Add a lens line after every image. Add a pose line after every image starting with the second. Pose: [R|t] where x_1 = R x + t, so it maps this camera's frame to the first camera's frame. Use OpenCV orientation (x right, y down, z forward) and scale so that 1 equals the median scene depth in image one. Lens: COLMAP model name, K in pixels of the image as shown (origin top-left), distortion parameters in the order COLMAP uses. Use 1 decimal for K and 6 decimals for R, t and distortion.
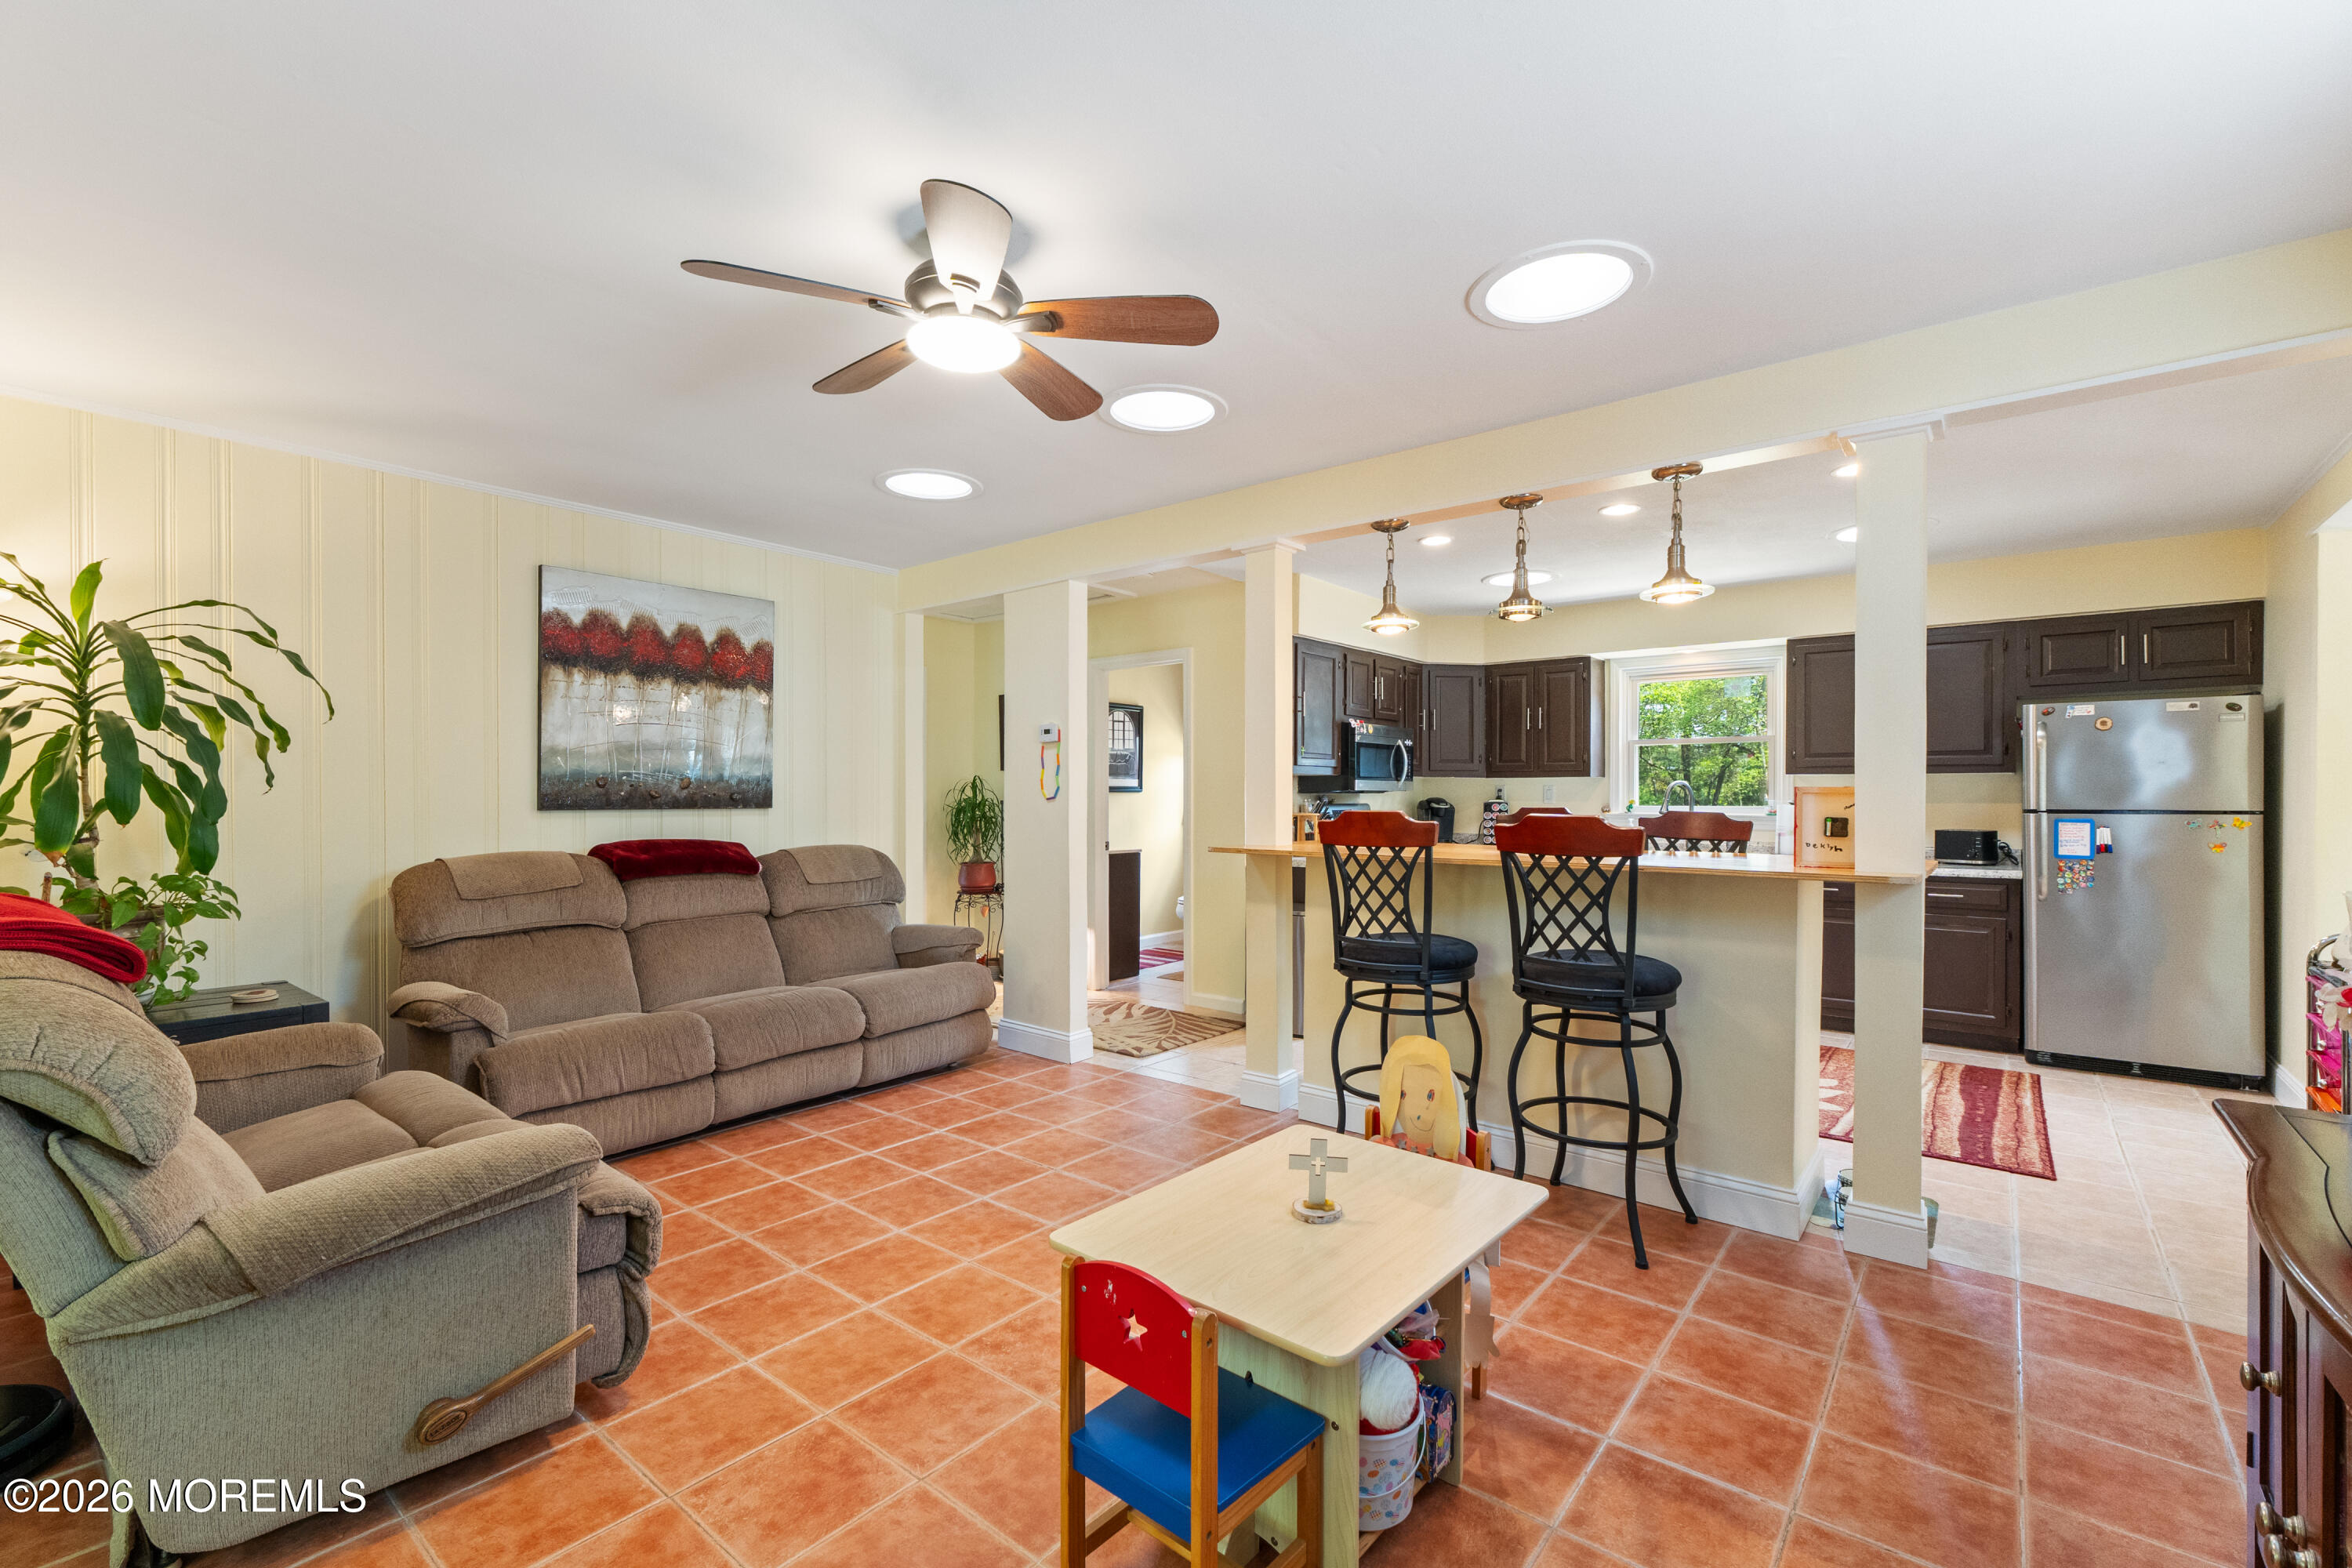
lens RADIAL K [[996.8, 0, 1176.0], [0, 996.8, 784.0], [0, 0, 1]] dist [-0.000078, 0.000298]
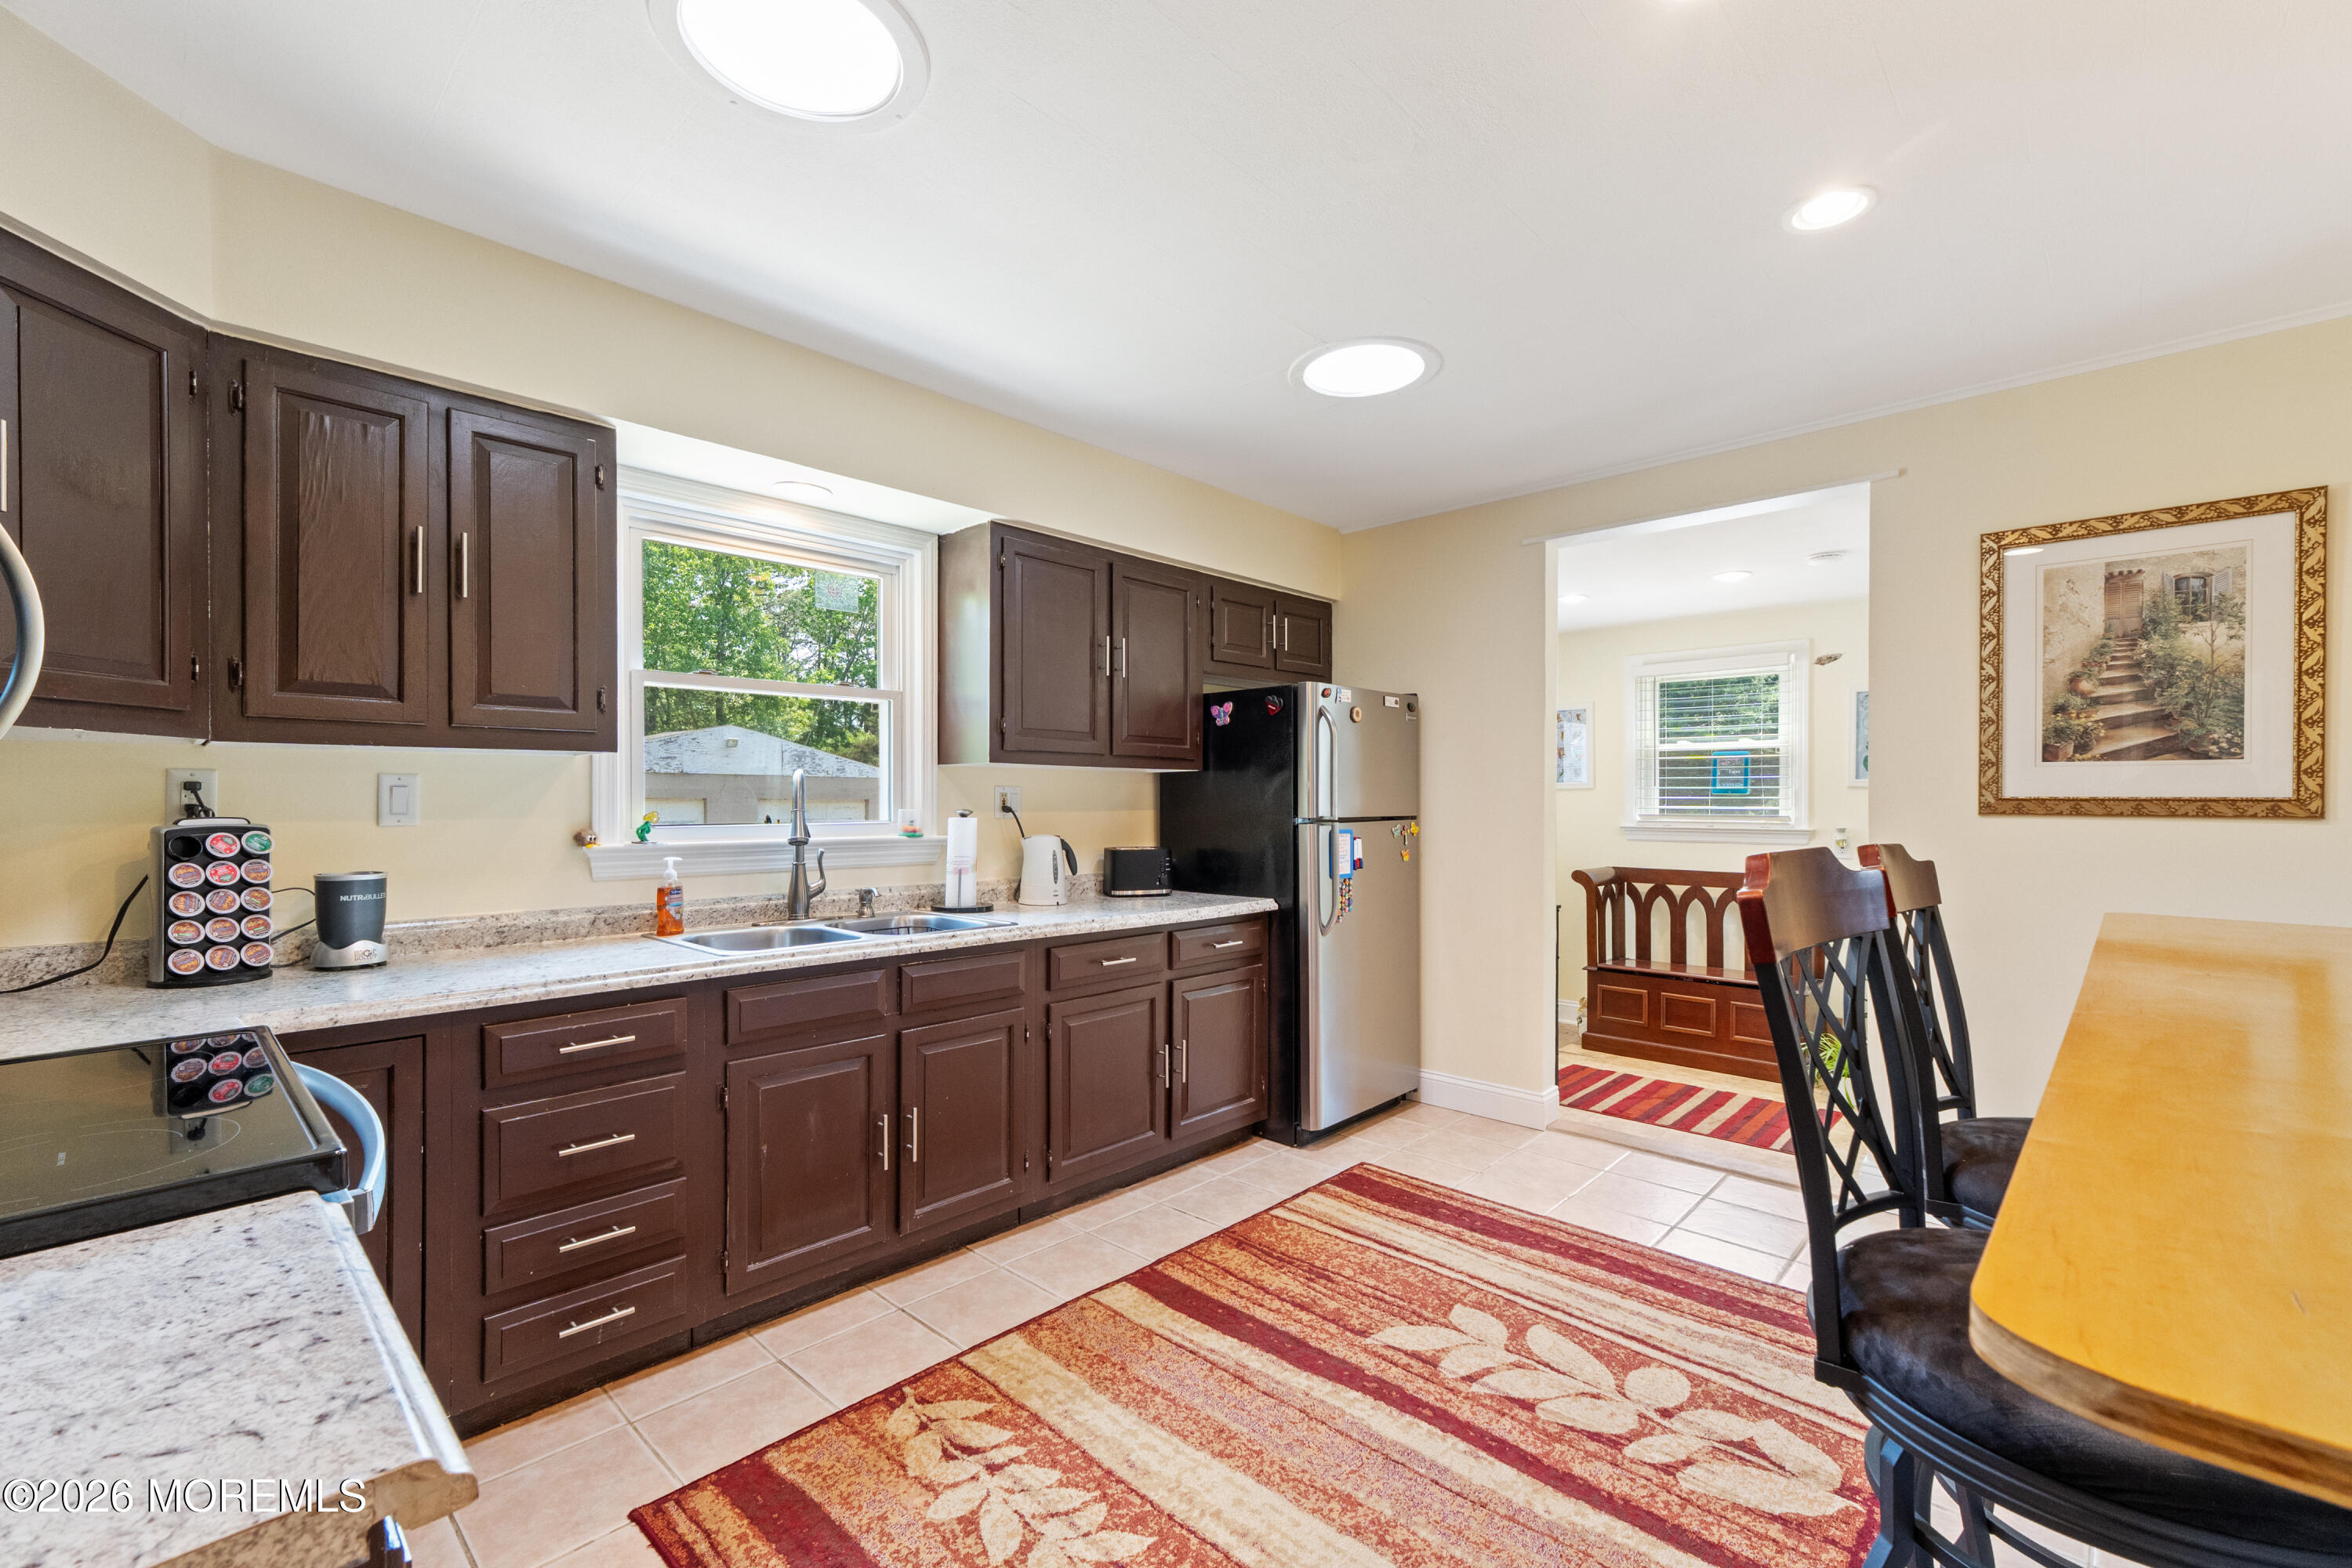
lens RADIAL K [[996.8, 0, 1176.0], [0, 996.8, 784.0], [0, 0, 1]] dist [-0.000078, 0.000298]
pose [[0.080100, 0.006819, 0.996763, 0.083645], [-0.007446, 0.999953, -0.006242, 0.005329], [-0.996759, -0.006922, 0.080147, 1.098211]]
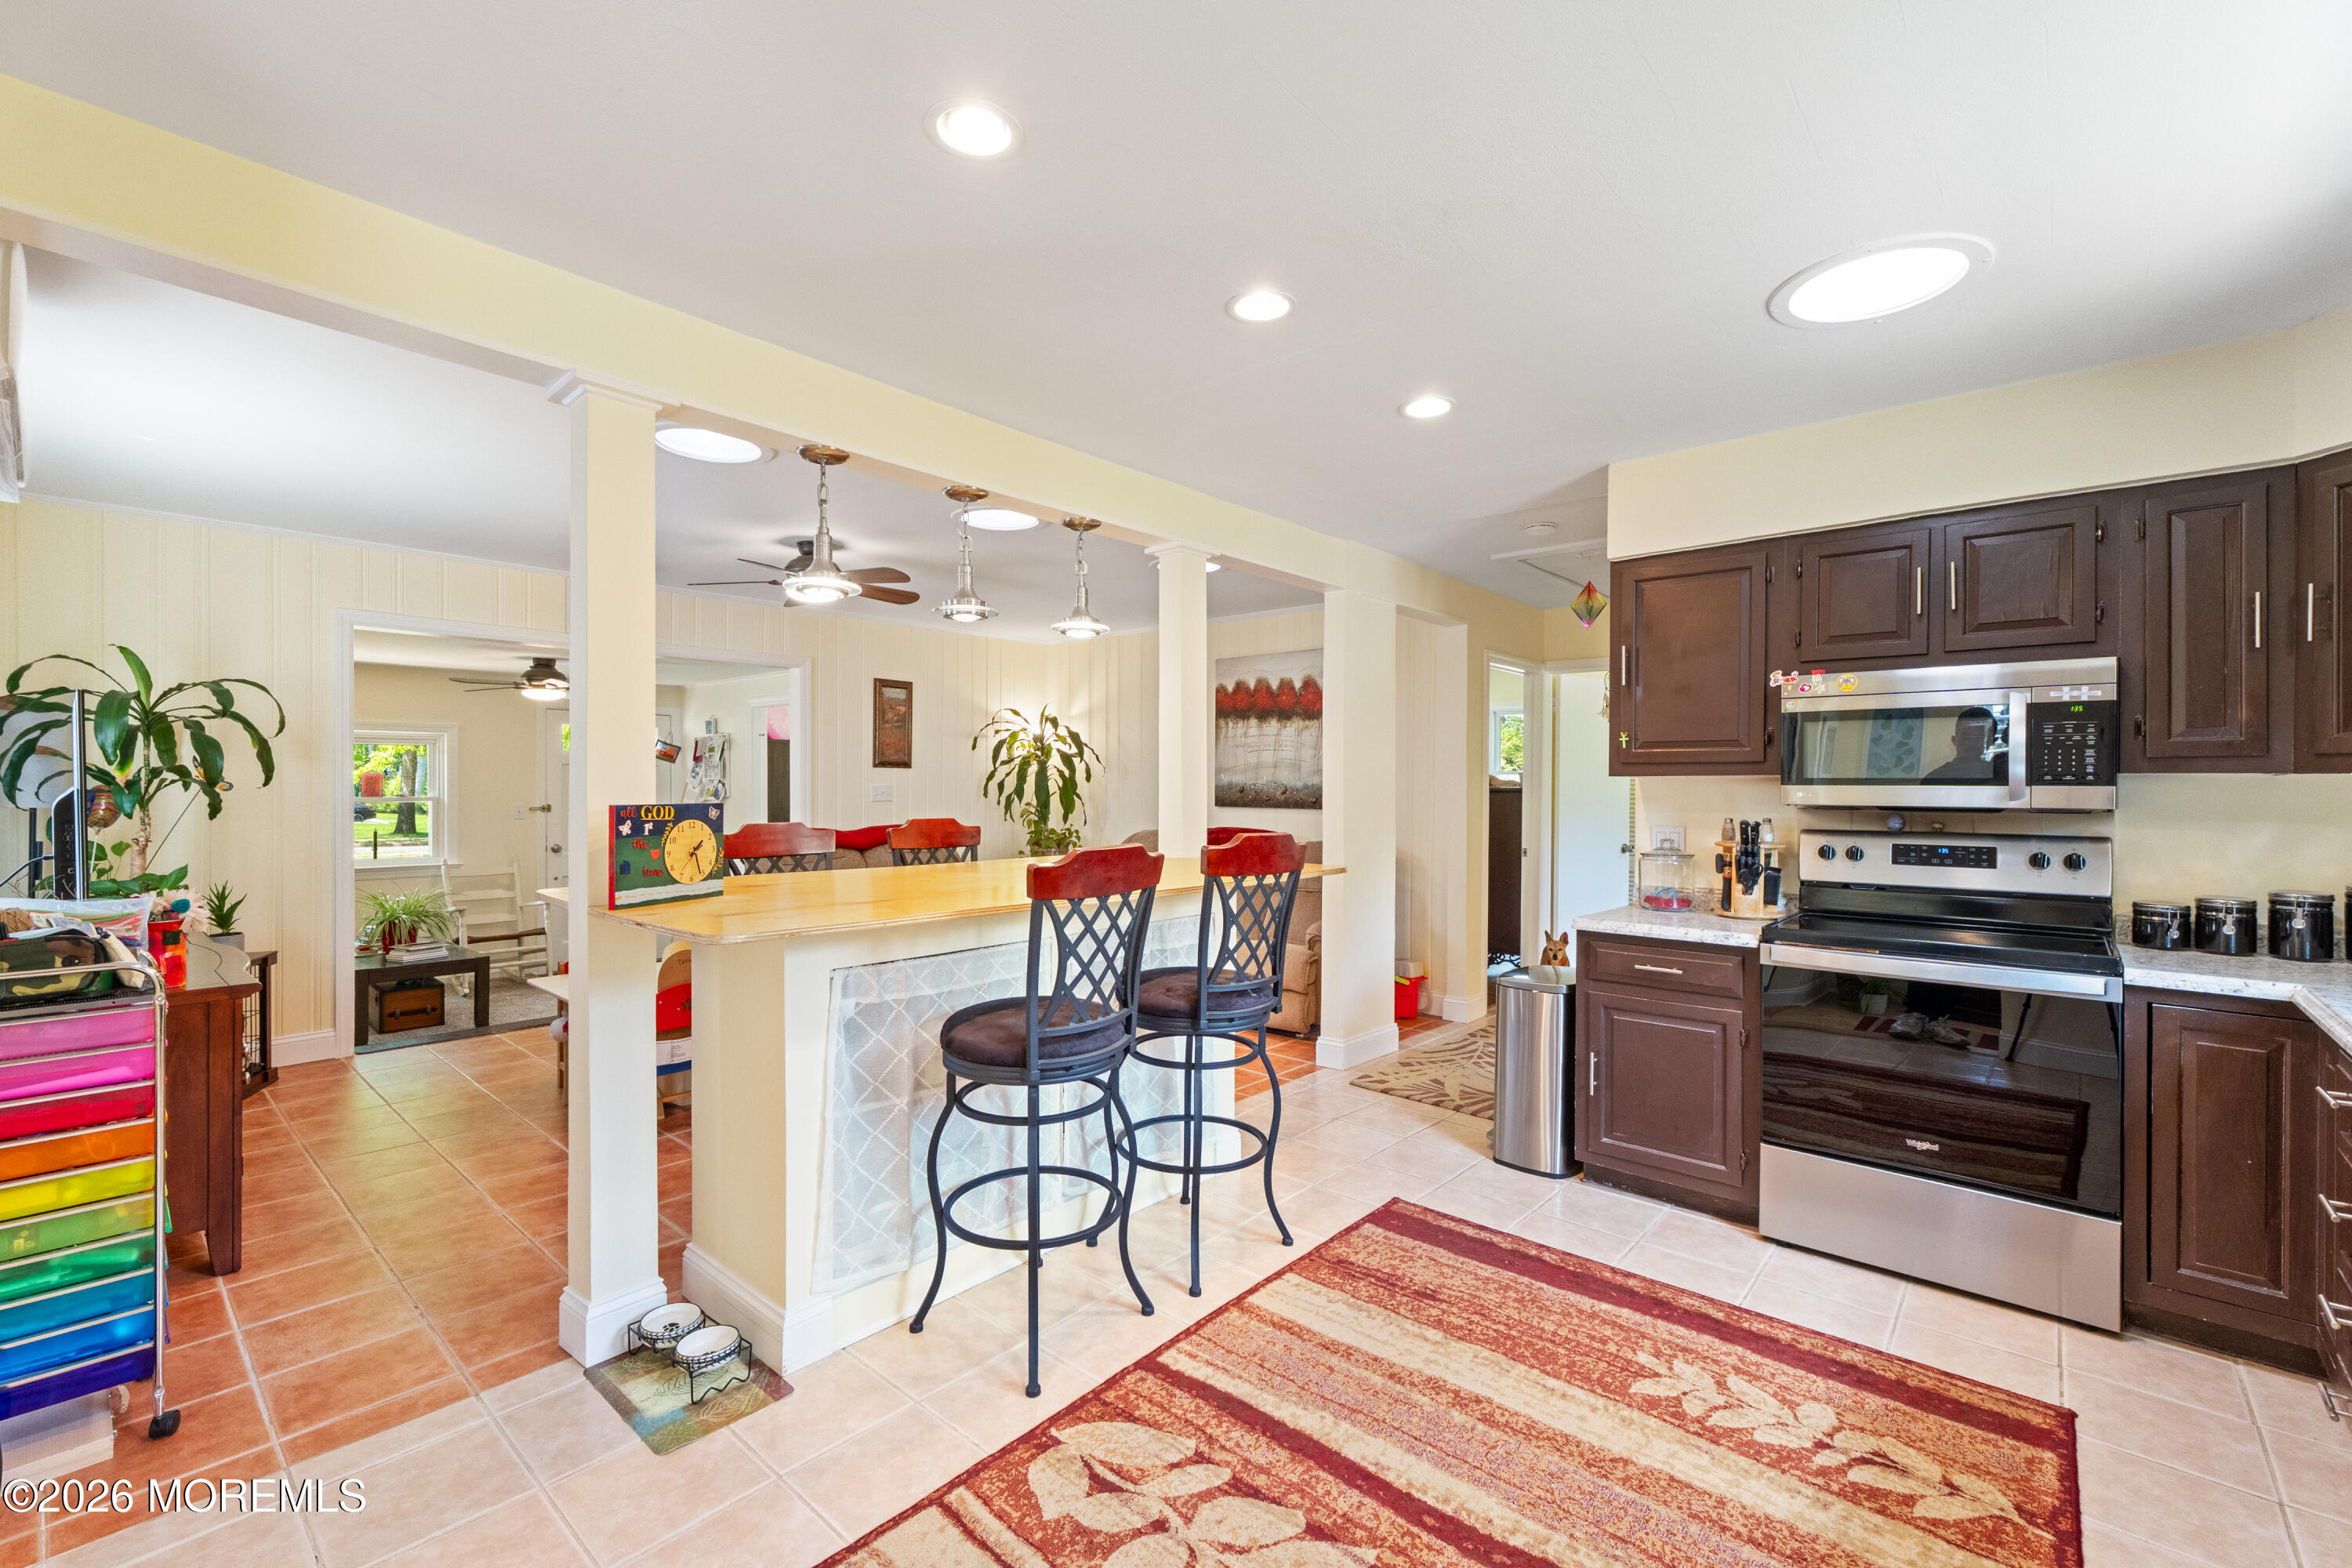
lens RADIAL K [[996.8, 0, 1176.0], [0, 996.8, 784.0], [0, 0, 1]] dist [-0.000078, 0.000298]
pose [[-0.041346, -0.002708, -0.999141, 0.952617], [0.001930, 0.999994, -0.002790, -0.007121], [0.999143, -0.002044, -0.041341, 0.934308]]
